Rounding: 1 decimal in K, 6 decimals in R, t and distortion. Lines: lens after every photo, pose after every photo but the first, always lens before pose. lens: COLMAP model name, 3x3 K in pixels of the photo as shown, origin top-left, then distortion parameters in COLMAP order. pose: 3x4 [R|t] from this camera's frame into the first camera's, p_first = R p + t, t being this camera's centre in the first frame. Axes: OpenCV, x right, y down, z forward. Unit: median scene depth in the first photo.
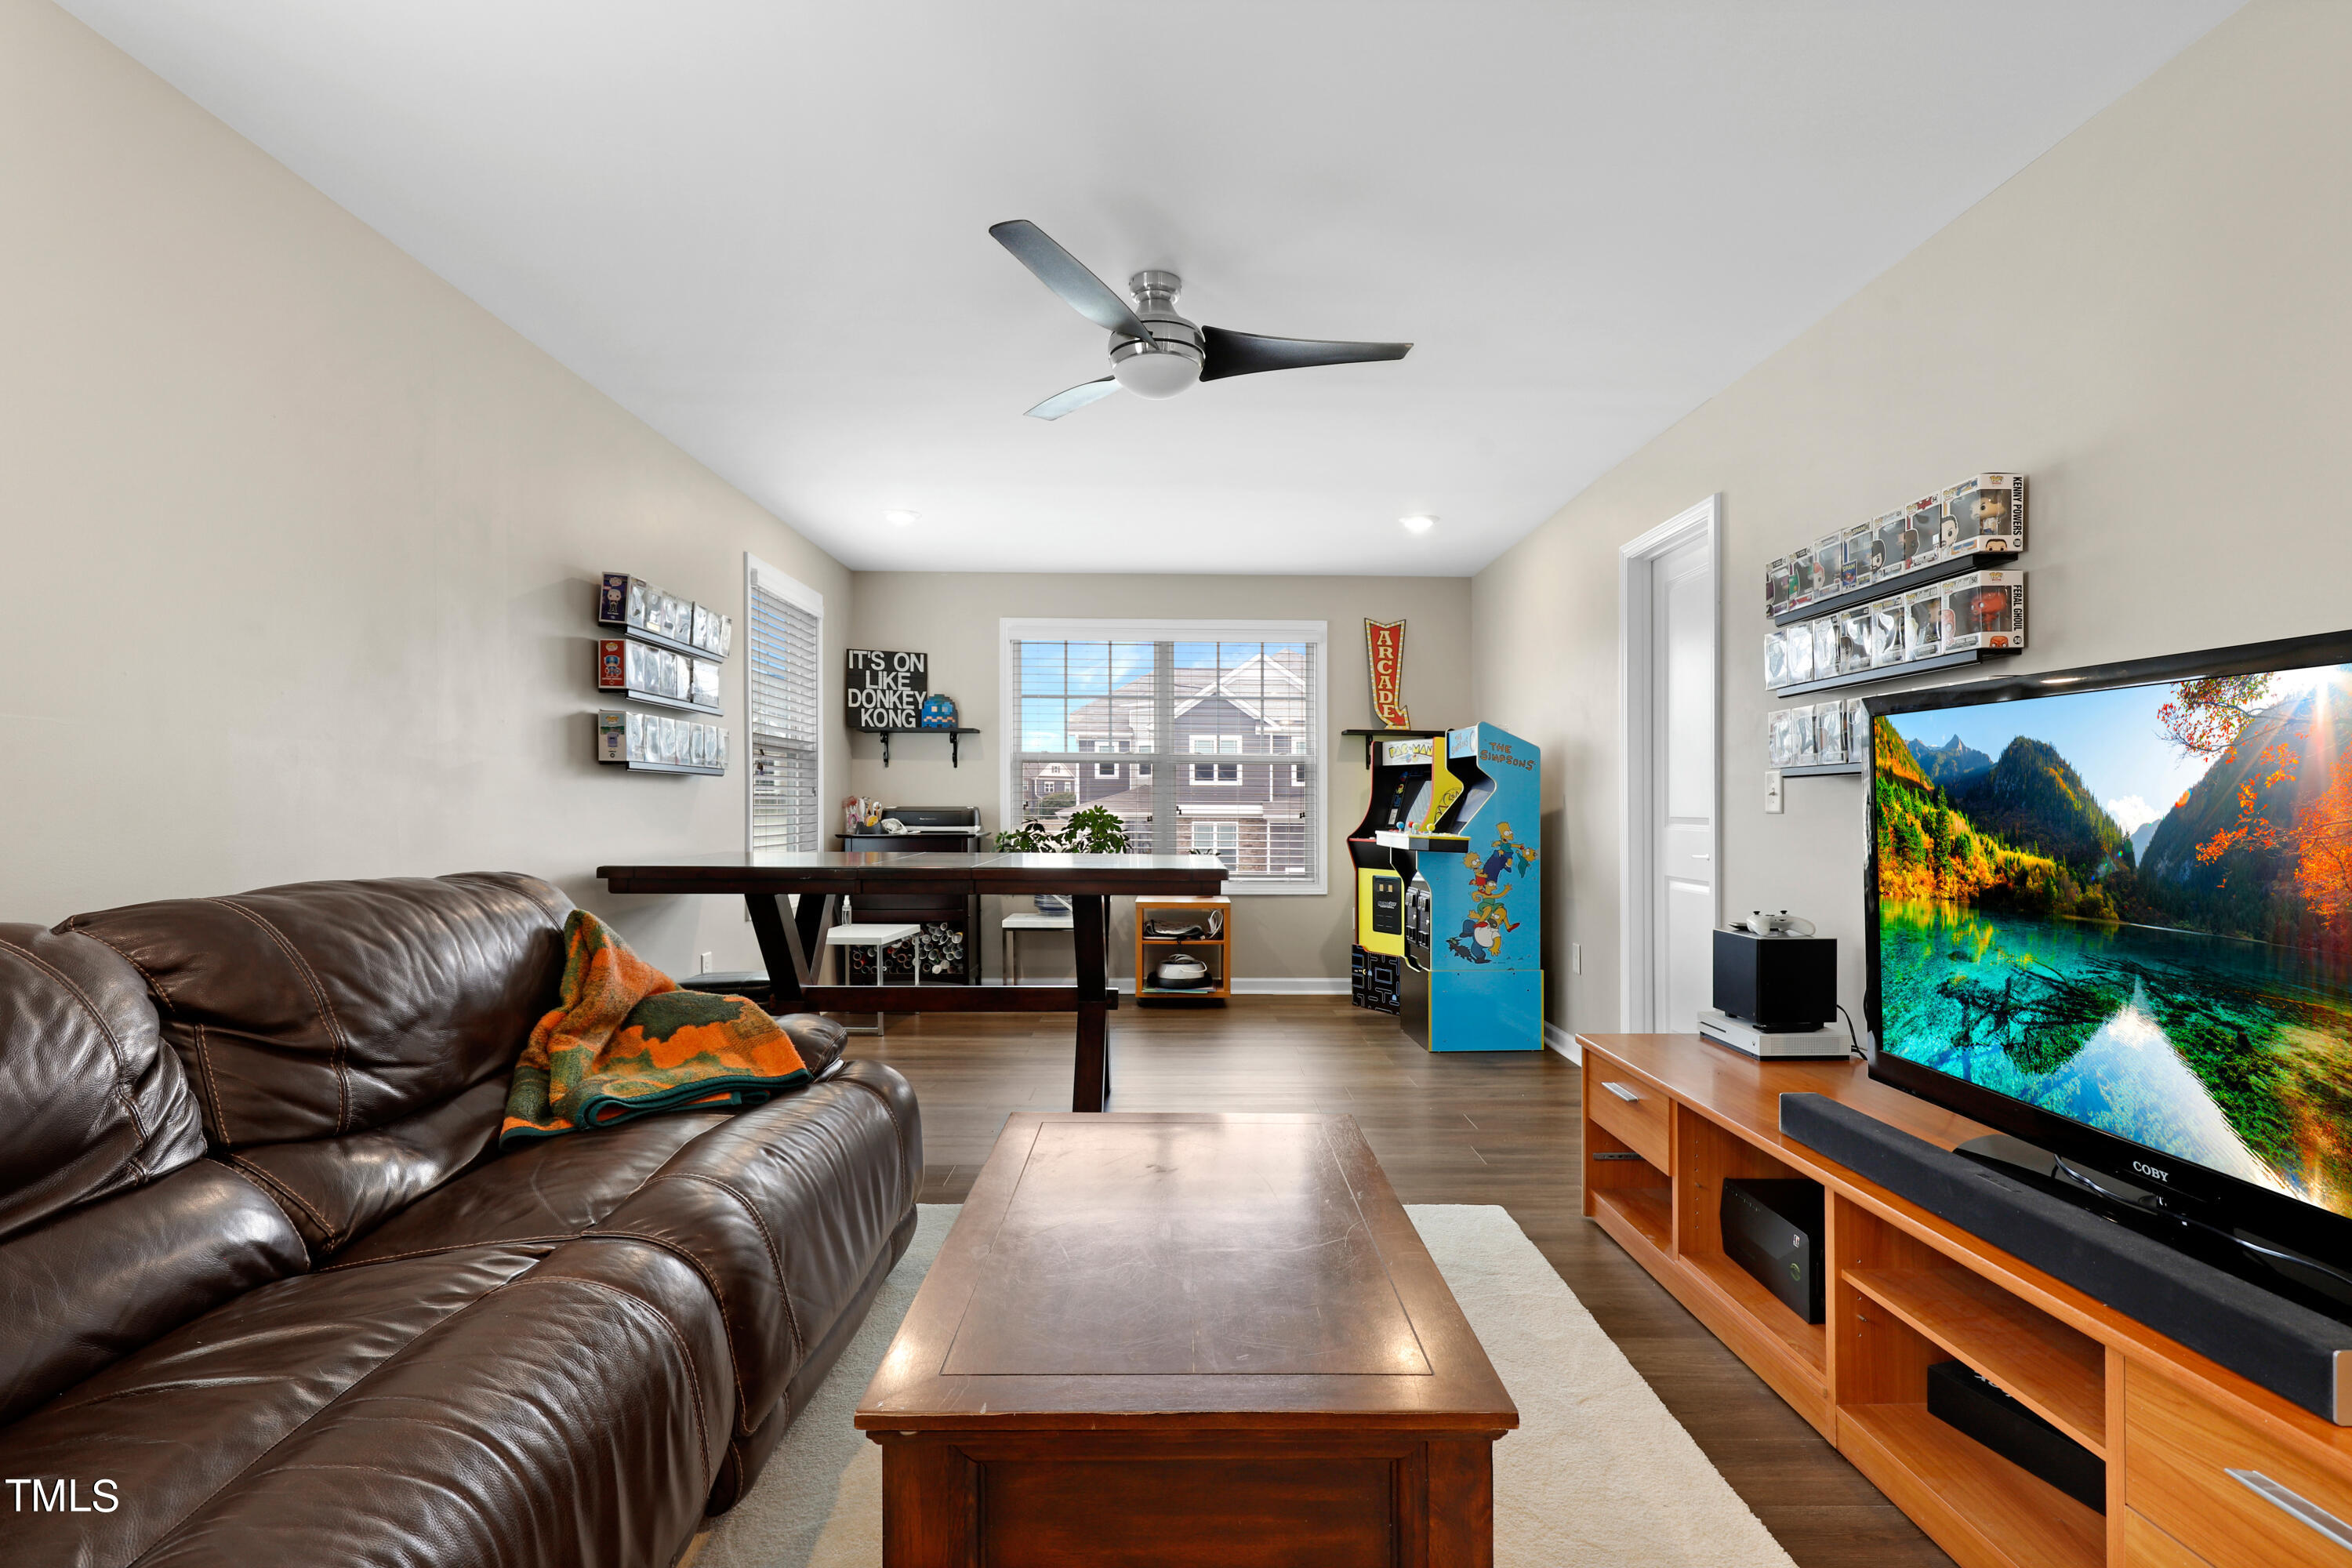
lens RADIAL K [[1080.3, 0, 1193.5], [0, 1080.3, 798.1], [0, 0, 1]] dist [0.000725, 0.000330]
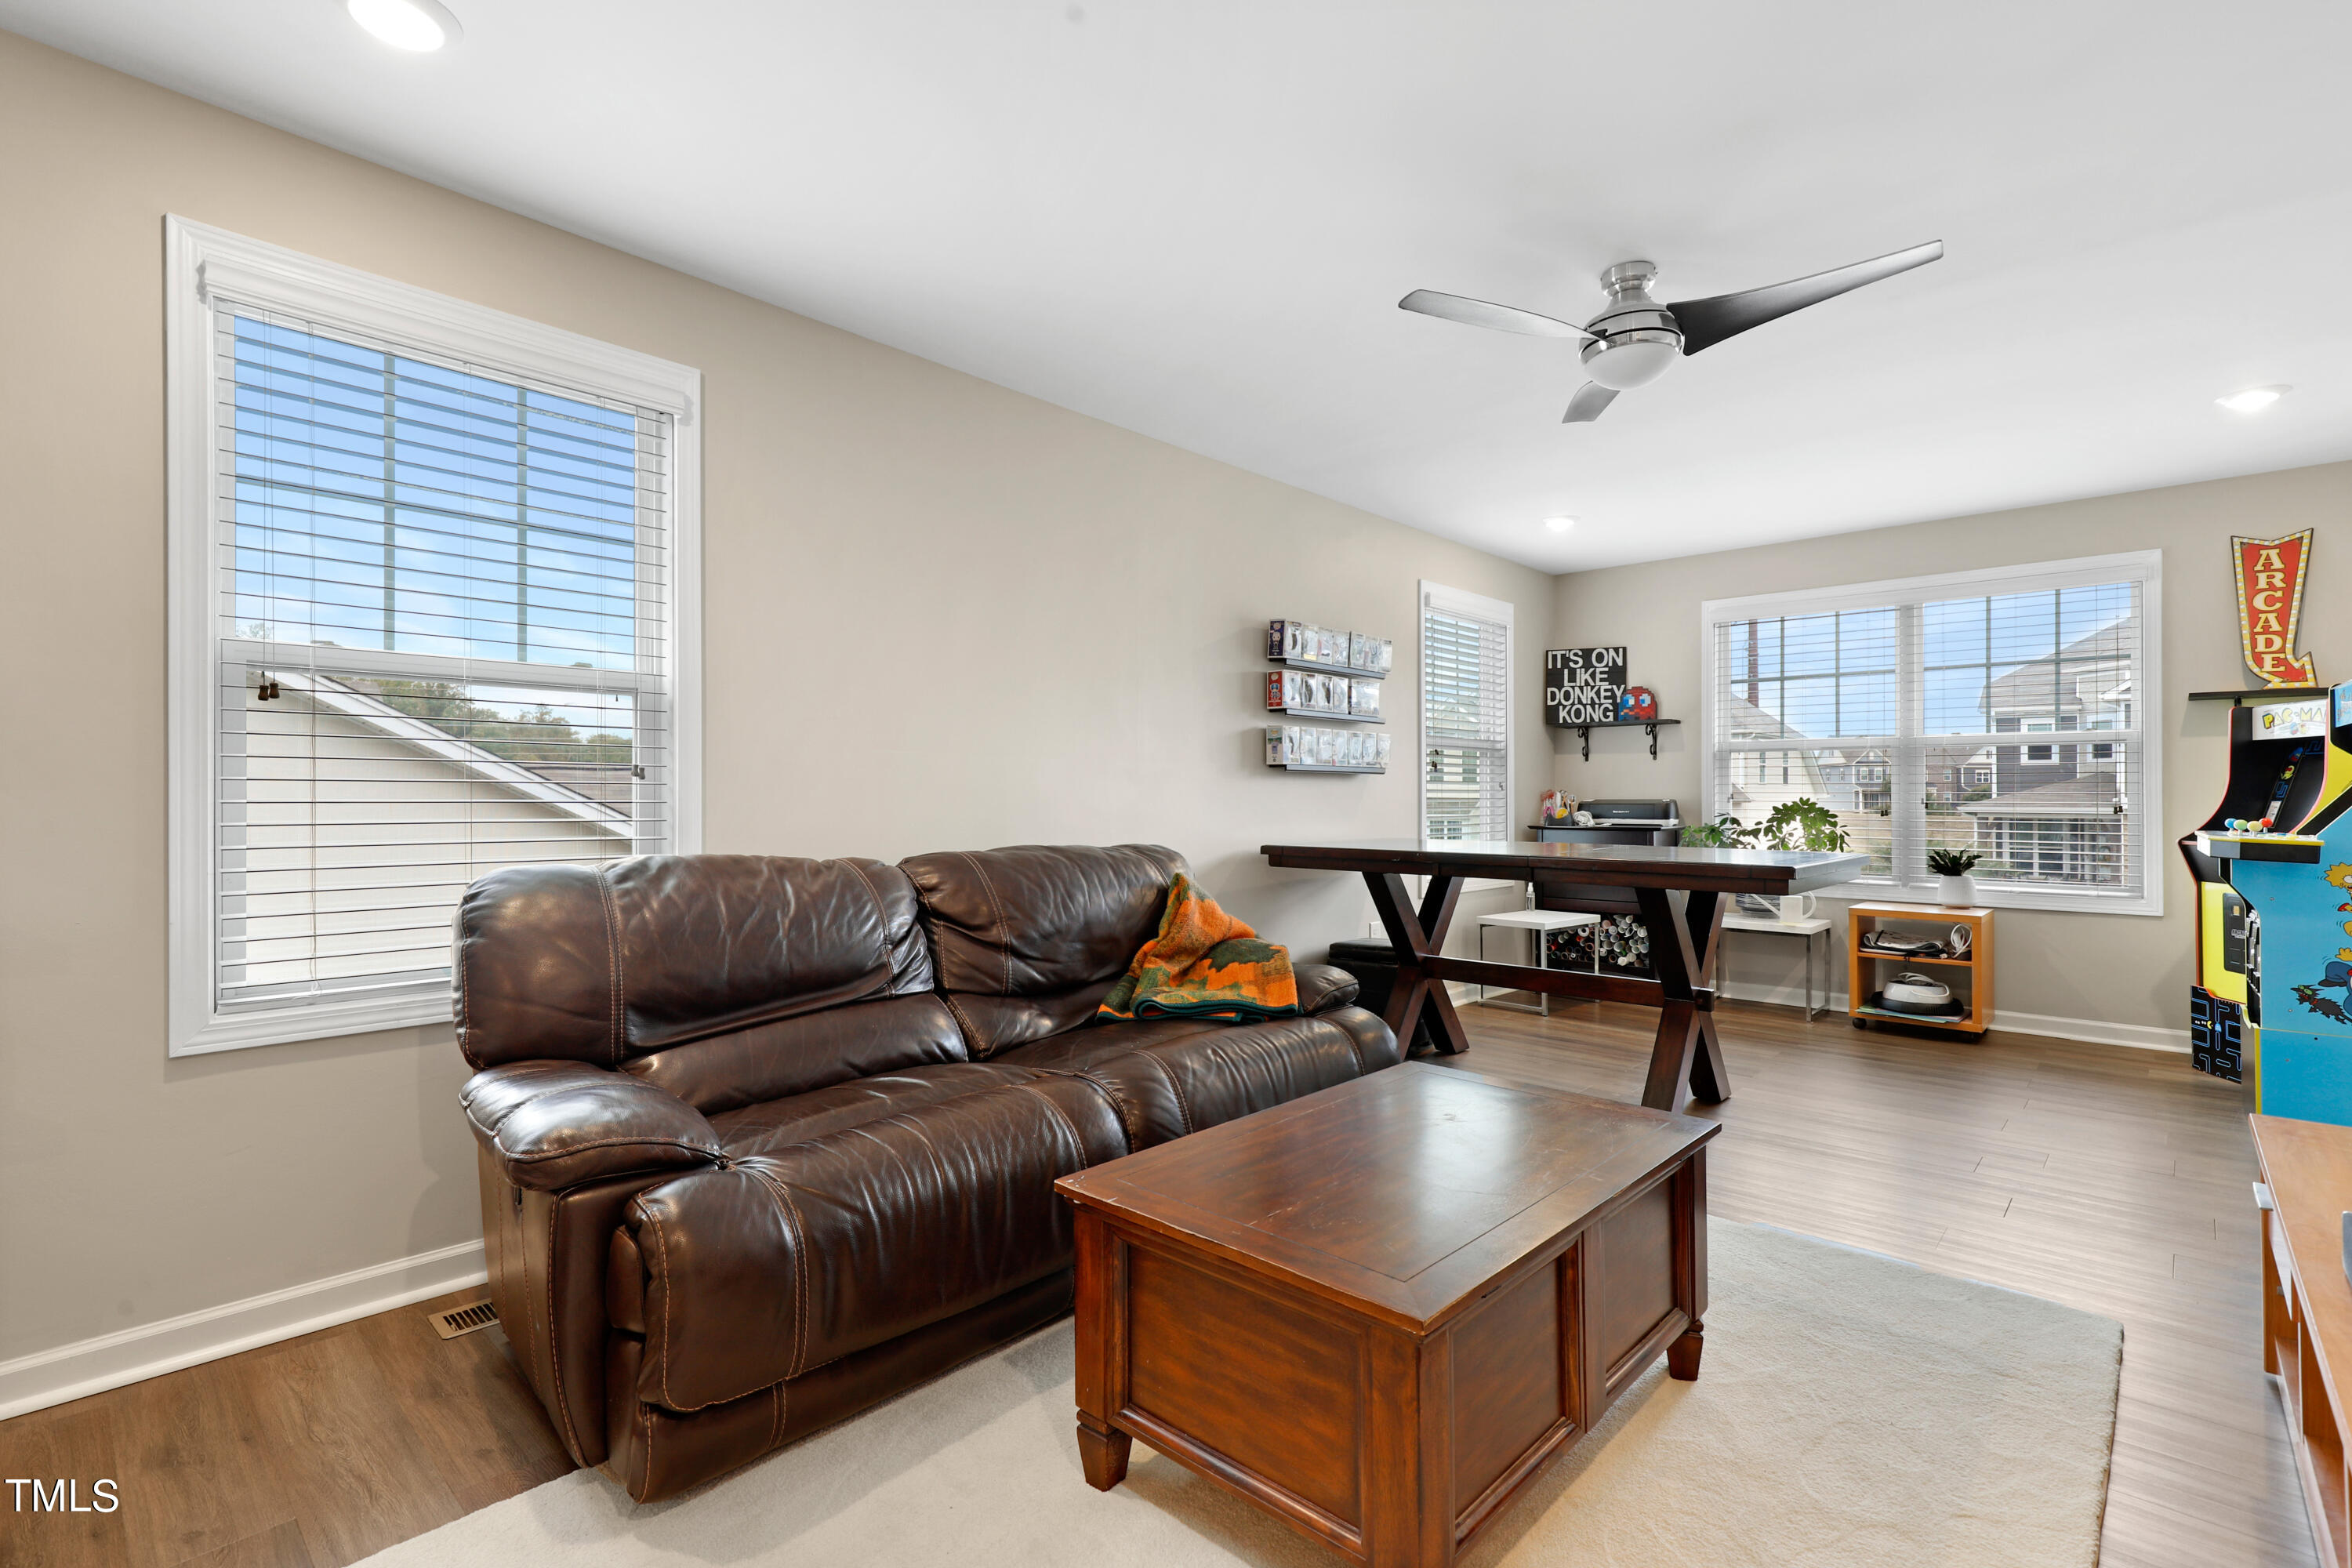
lens RADIAL K [[1080.3, 0, 1193.5], [0, 1080.3, 798.1], [0, 0, 1]] dist [0.000725, 0.000330]
pose [[0.719381, -0.003275, -0.694608, 0.288033], [0.007238, 0.999970, 0.002781, 0.001564], [0.694578, -0.007028, 0.719383, 0.000070]]
